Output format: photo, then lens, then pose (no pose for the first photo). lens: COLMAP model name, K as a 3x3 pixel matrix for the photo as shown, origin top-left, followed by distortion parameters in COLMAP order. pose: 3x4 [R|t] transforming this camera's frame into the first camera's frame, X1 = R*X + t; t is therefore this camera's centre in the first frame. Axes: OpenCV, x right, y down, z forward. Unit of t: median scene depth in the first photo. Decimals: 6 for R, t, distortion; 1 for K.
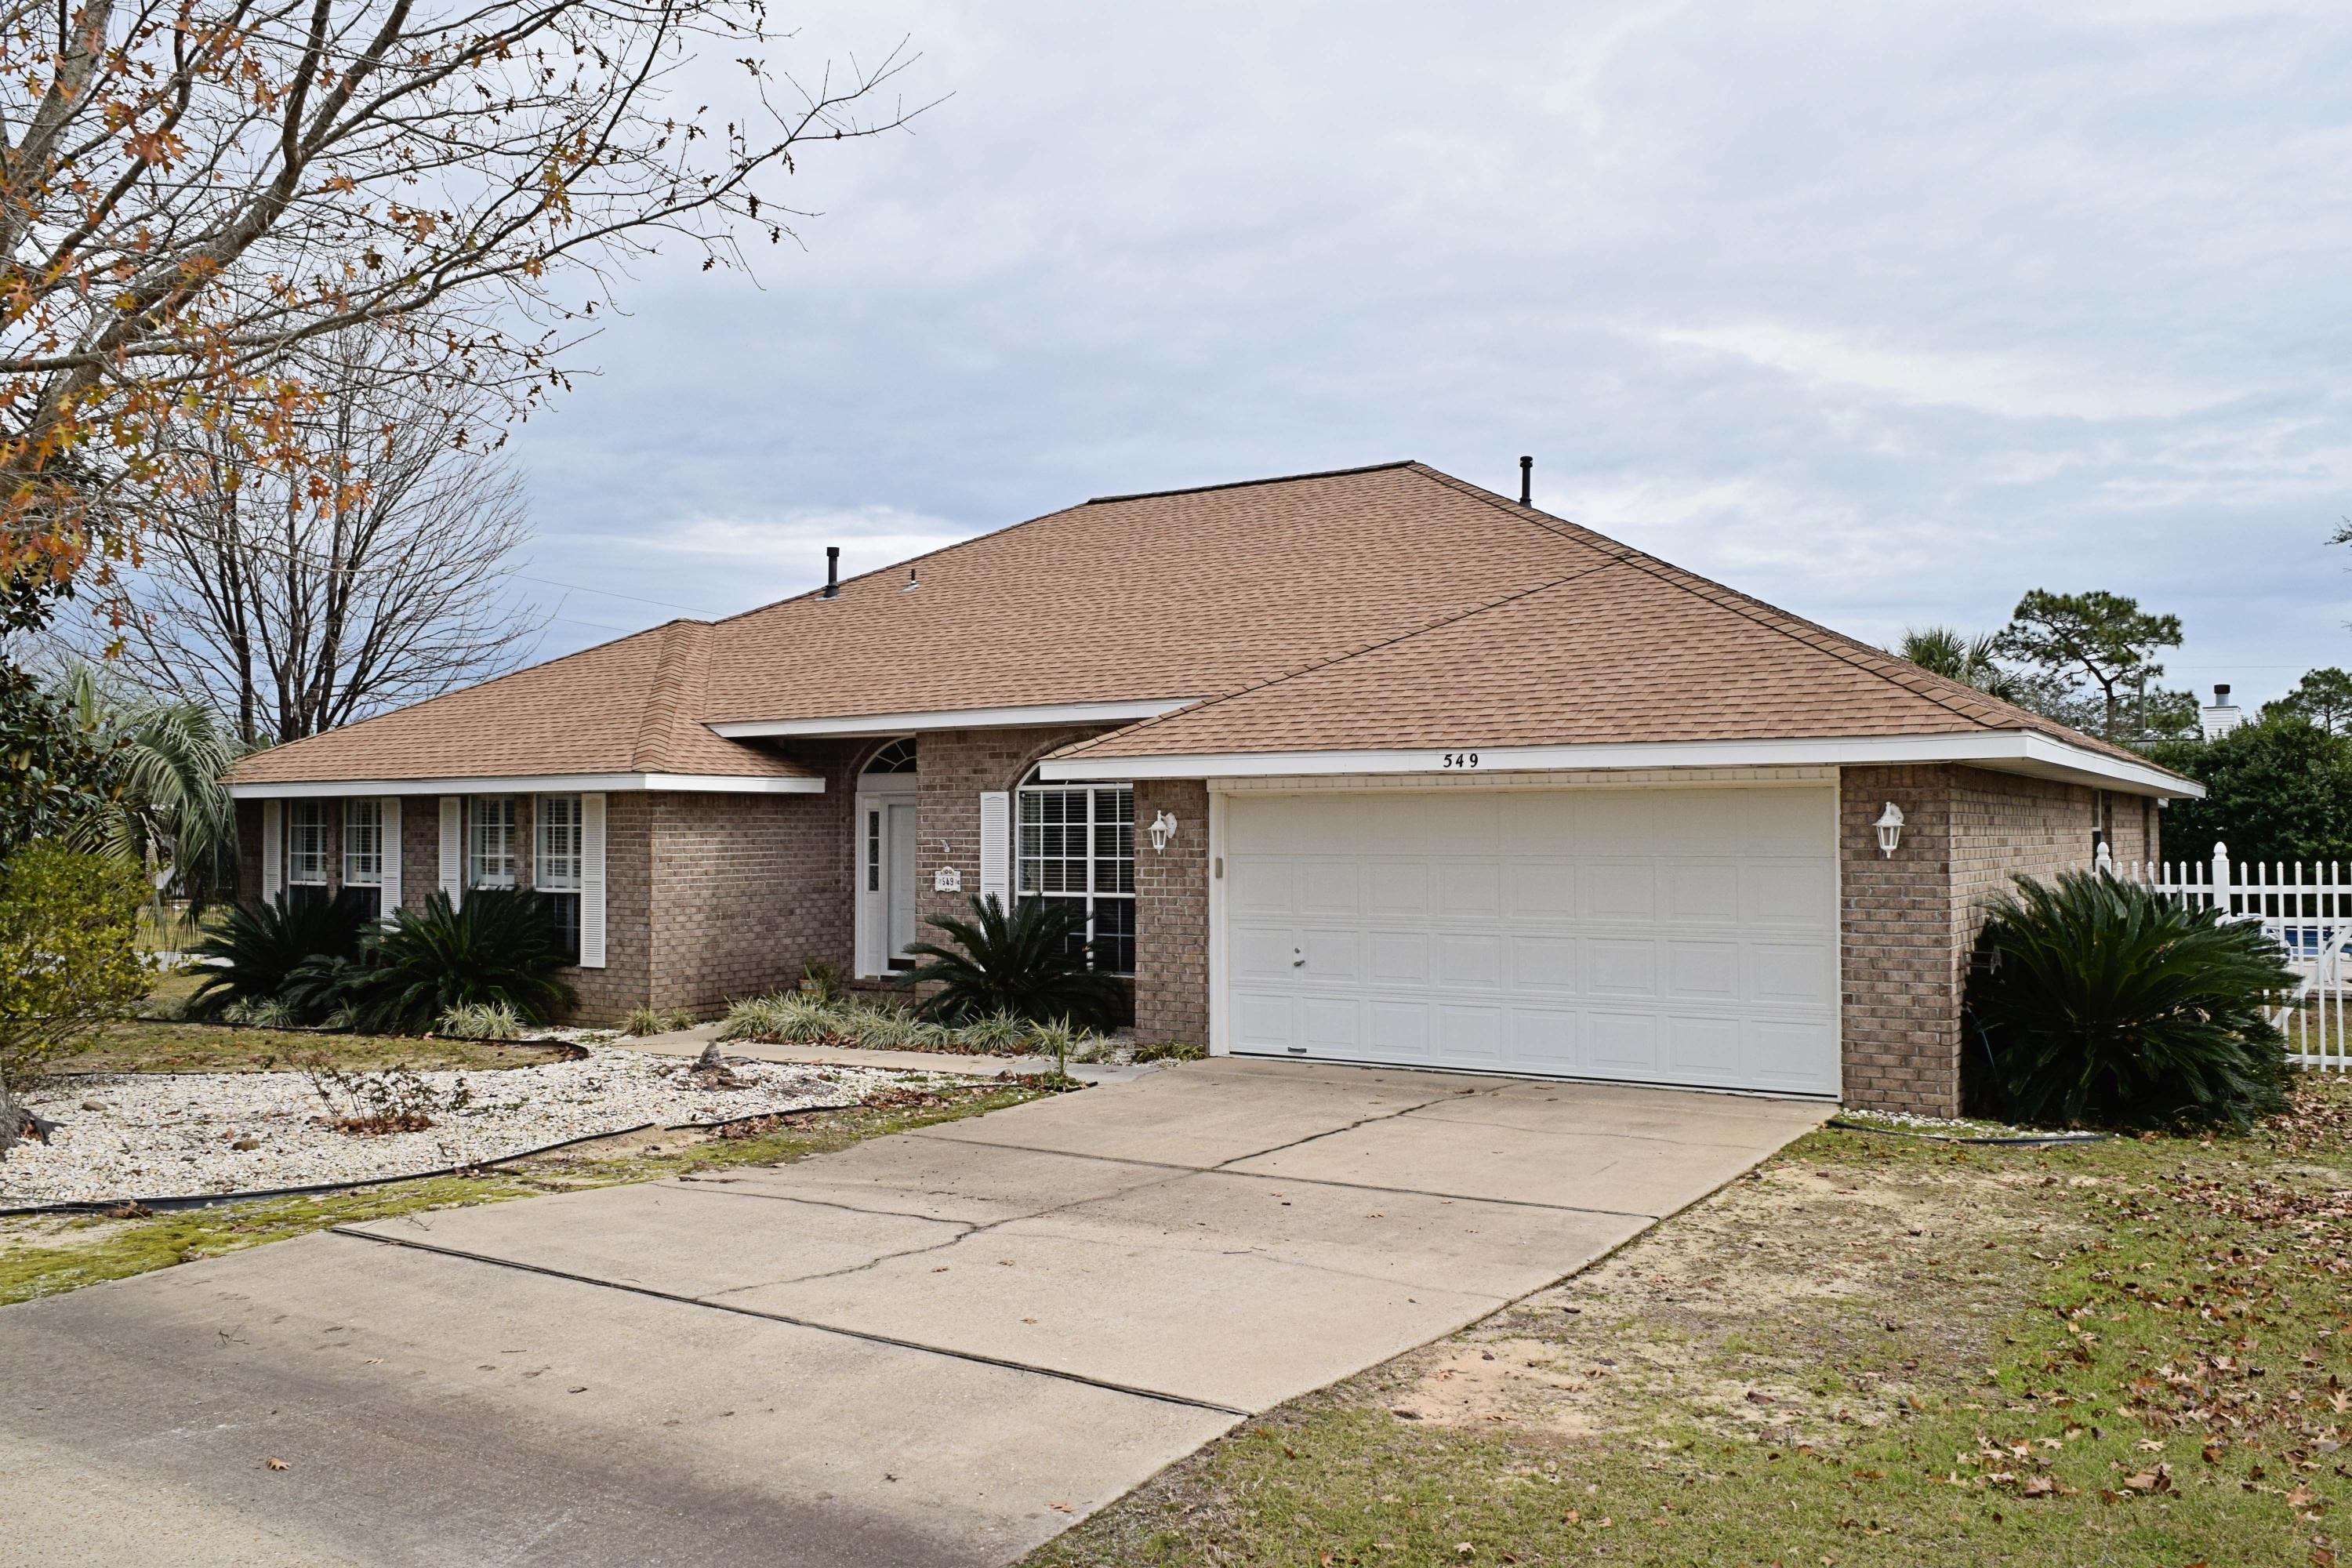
lens RADIAL K [[1819.5, 0, 1182.7], [0, 1819.5, 784.3], [0, 0, 1]] dist [-0.023219, 0.012907]
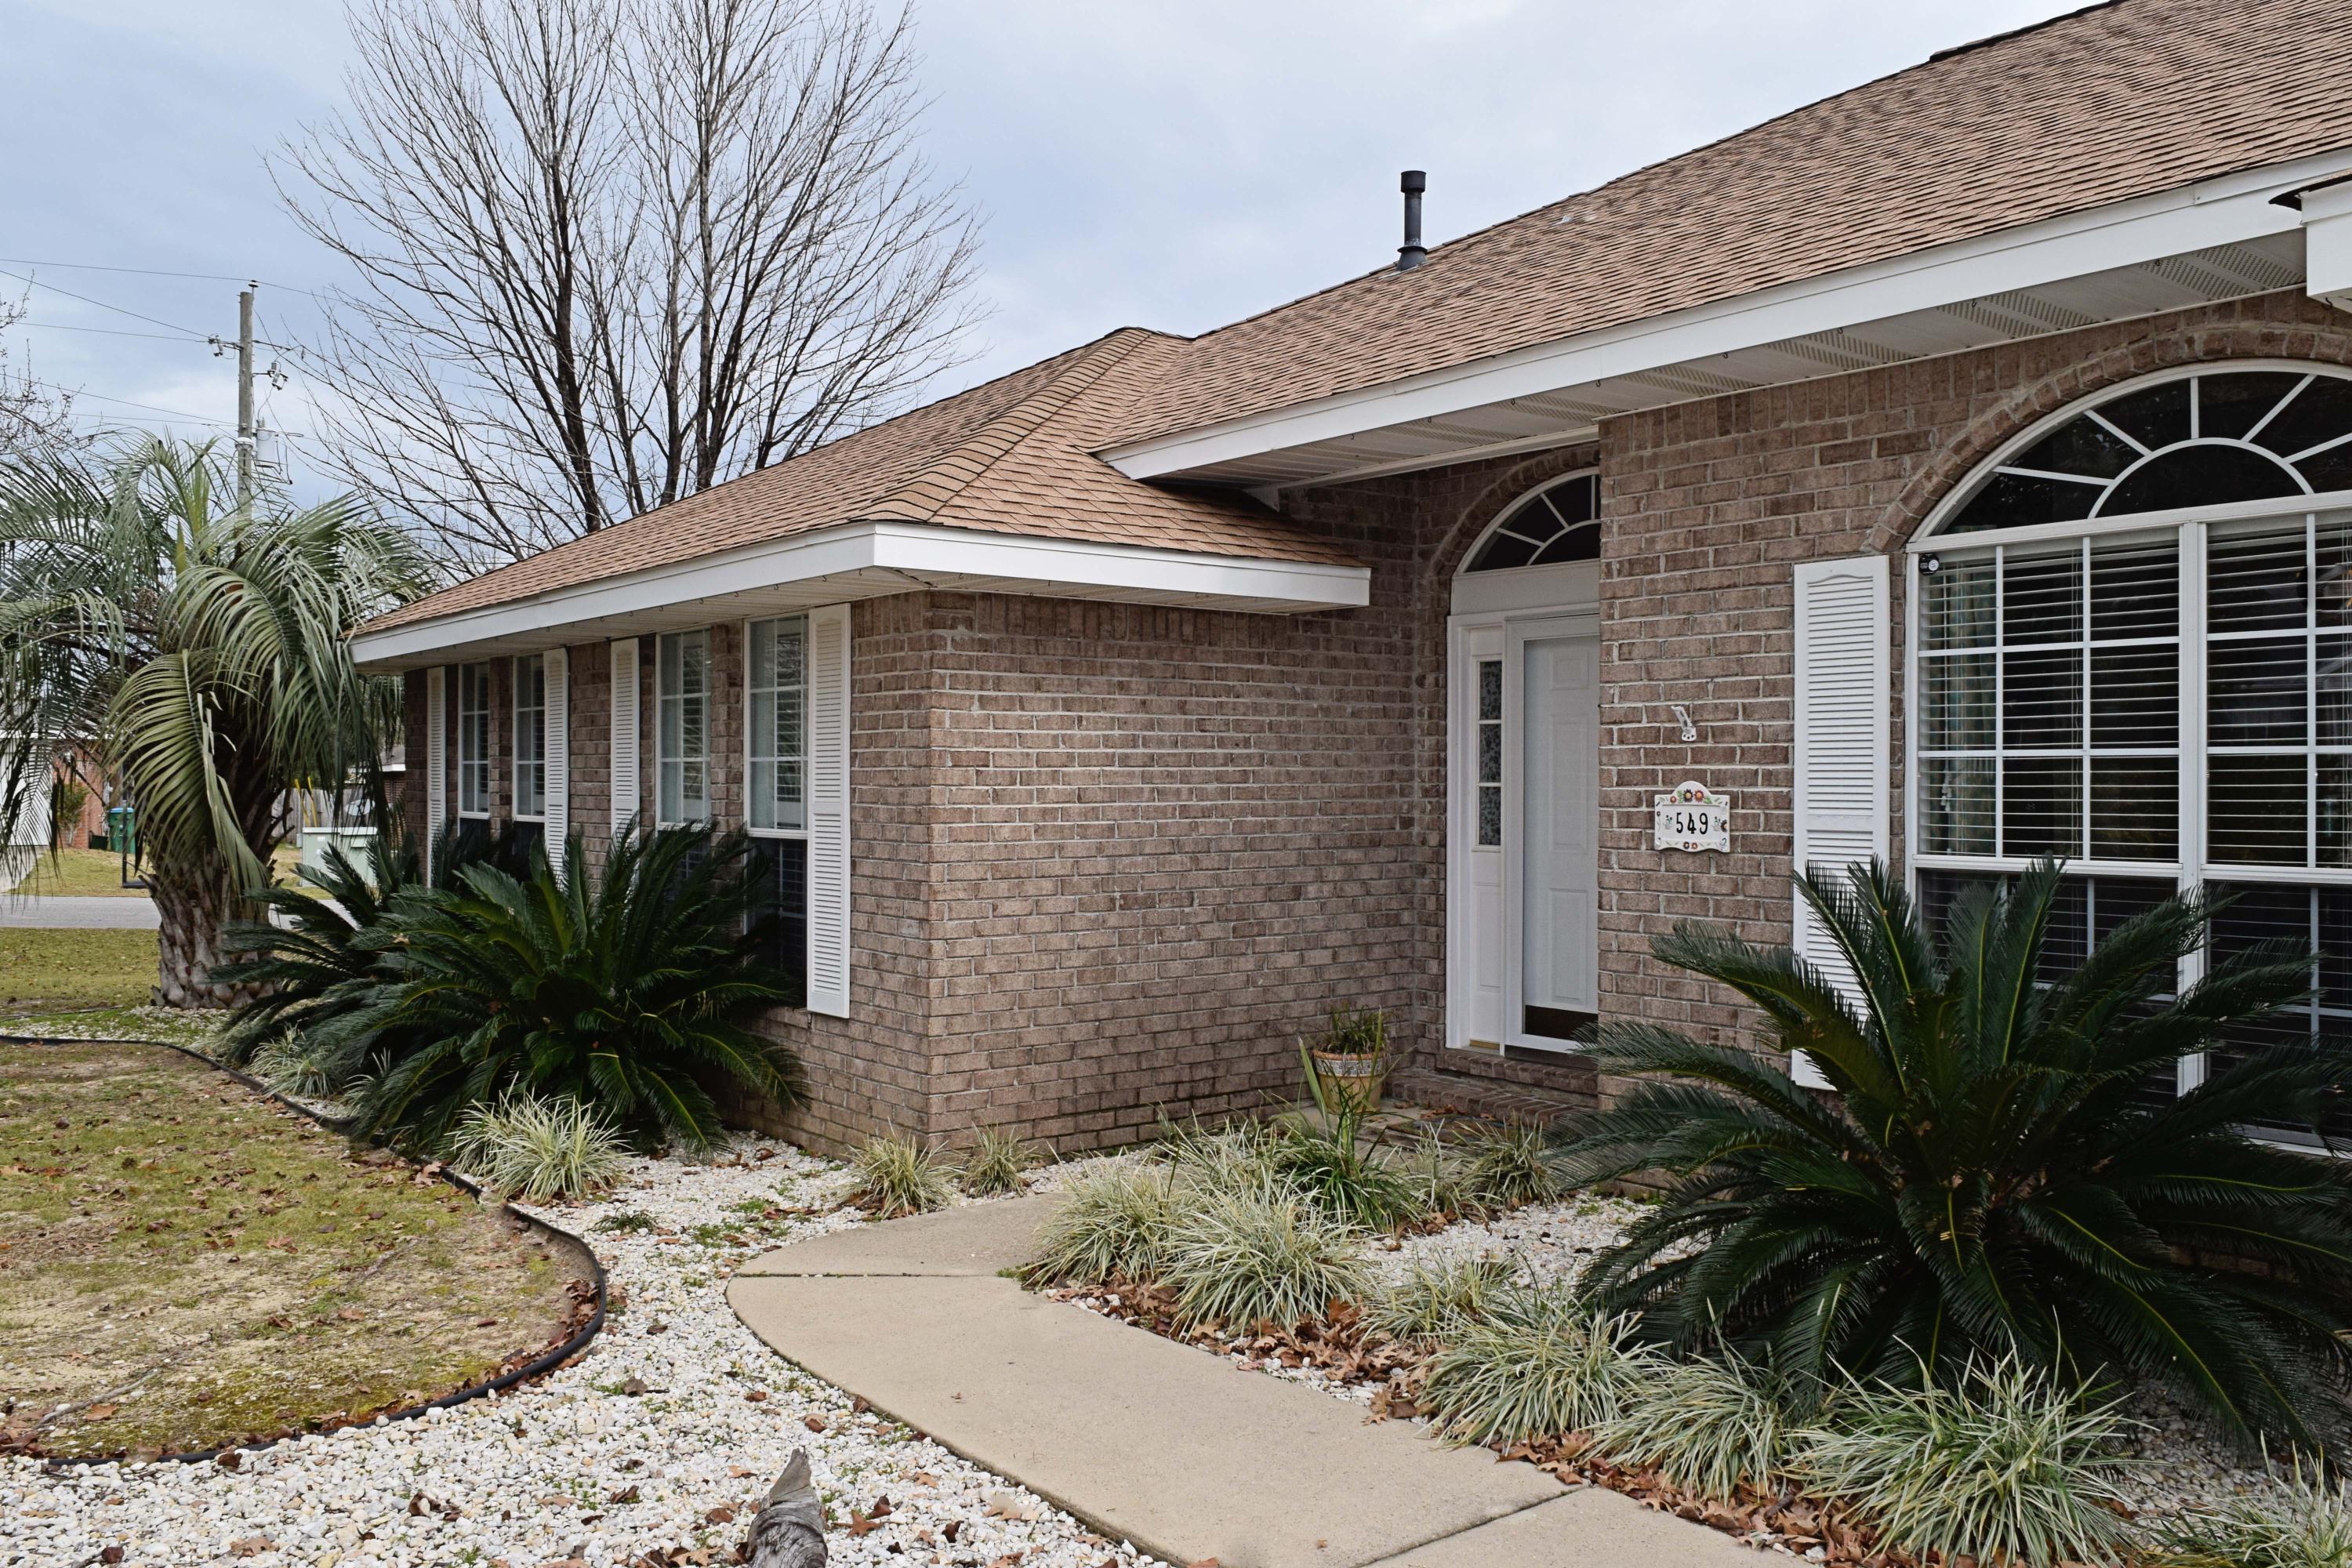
lens RADIAL K [[1819.5, 0, 1177.3], [0, 1819.5, 777.2], [0, 0, 1]] dist [-0.023219, 0.012907]
pose [[0.940404, 0.003339, -0.340044, -0.101686], [0.004611, 0.999735, 0.022568, 0.035467], [0.340029, -0.022791, 0.940139, 0.622358]]
